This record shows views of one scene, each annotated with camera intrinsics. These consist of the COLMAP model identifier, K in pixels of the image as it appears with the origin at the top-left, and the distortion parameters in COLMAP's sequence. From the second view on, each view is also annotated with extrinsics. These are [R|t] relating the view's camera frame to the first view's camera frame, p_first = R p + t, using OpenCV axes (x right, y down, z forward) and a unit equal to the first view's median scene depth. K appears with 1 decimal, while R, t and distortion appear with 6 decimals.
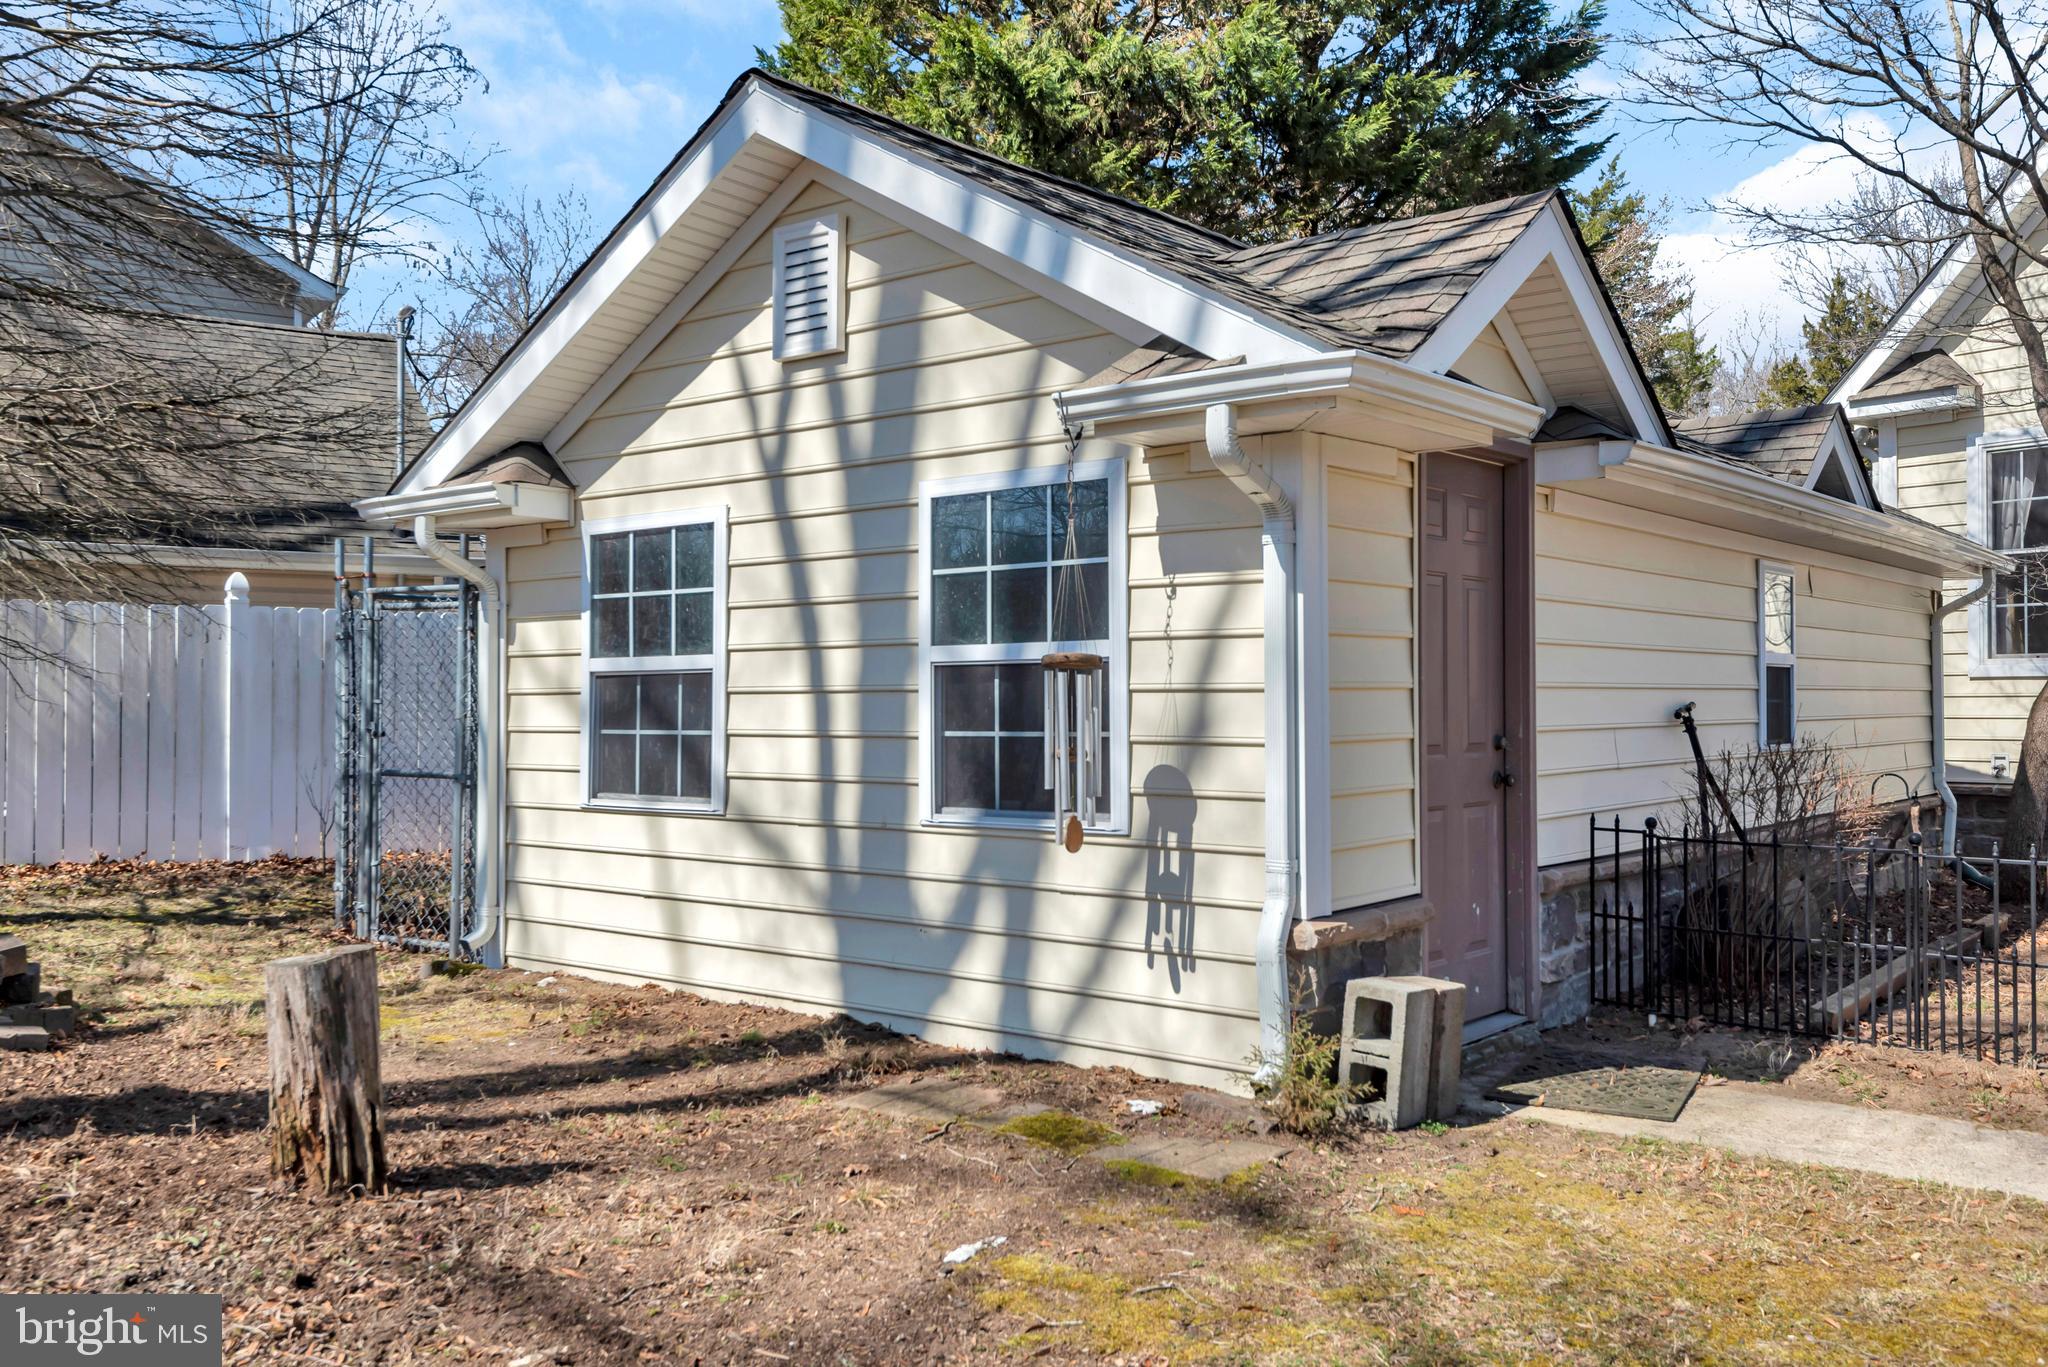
lens RADIAL K [[1709.6, 0, 1014.2], [0, 1709.6, 695.7], [0, 0, 1]] dist [0.036012, 0.004102]
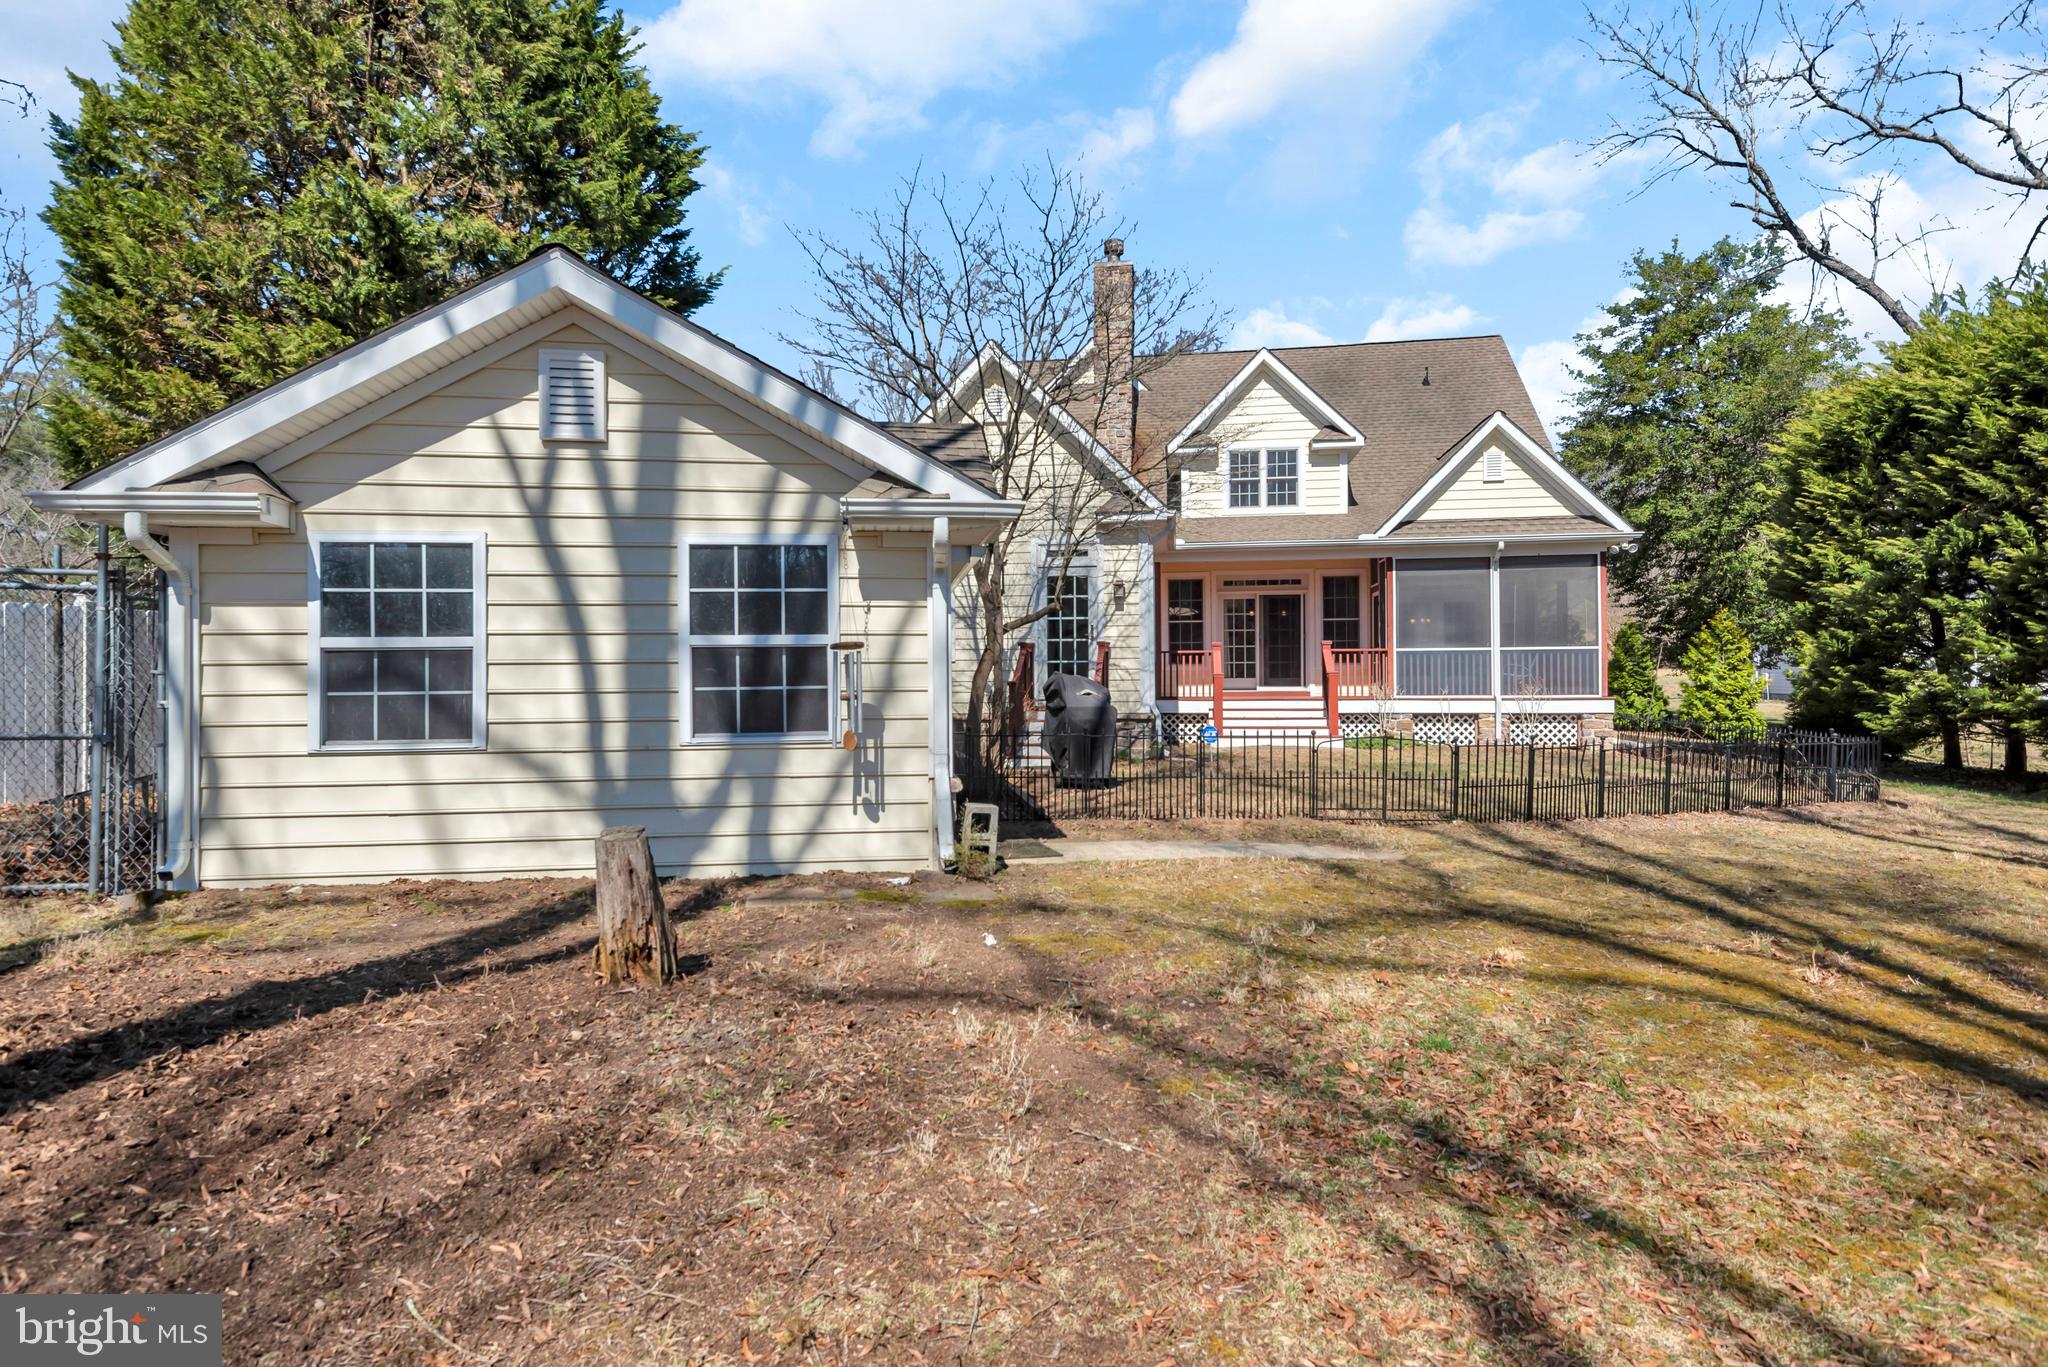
lens RADIAL K [[1072.8, 0, 1016.9], [0, 1072.8, 682.9], [0, 0, 1]] dist [0.022929, -0.007534]
pose [[0.682859, -0.007295, 0.730514, -0.551818], [0.001960, 0.999965, 0.008154, 0.007947], [-0.730548, -0.004136, 0.682849, 0.070753]]
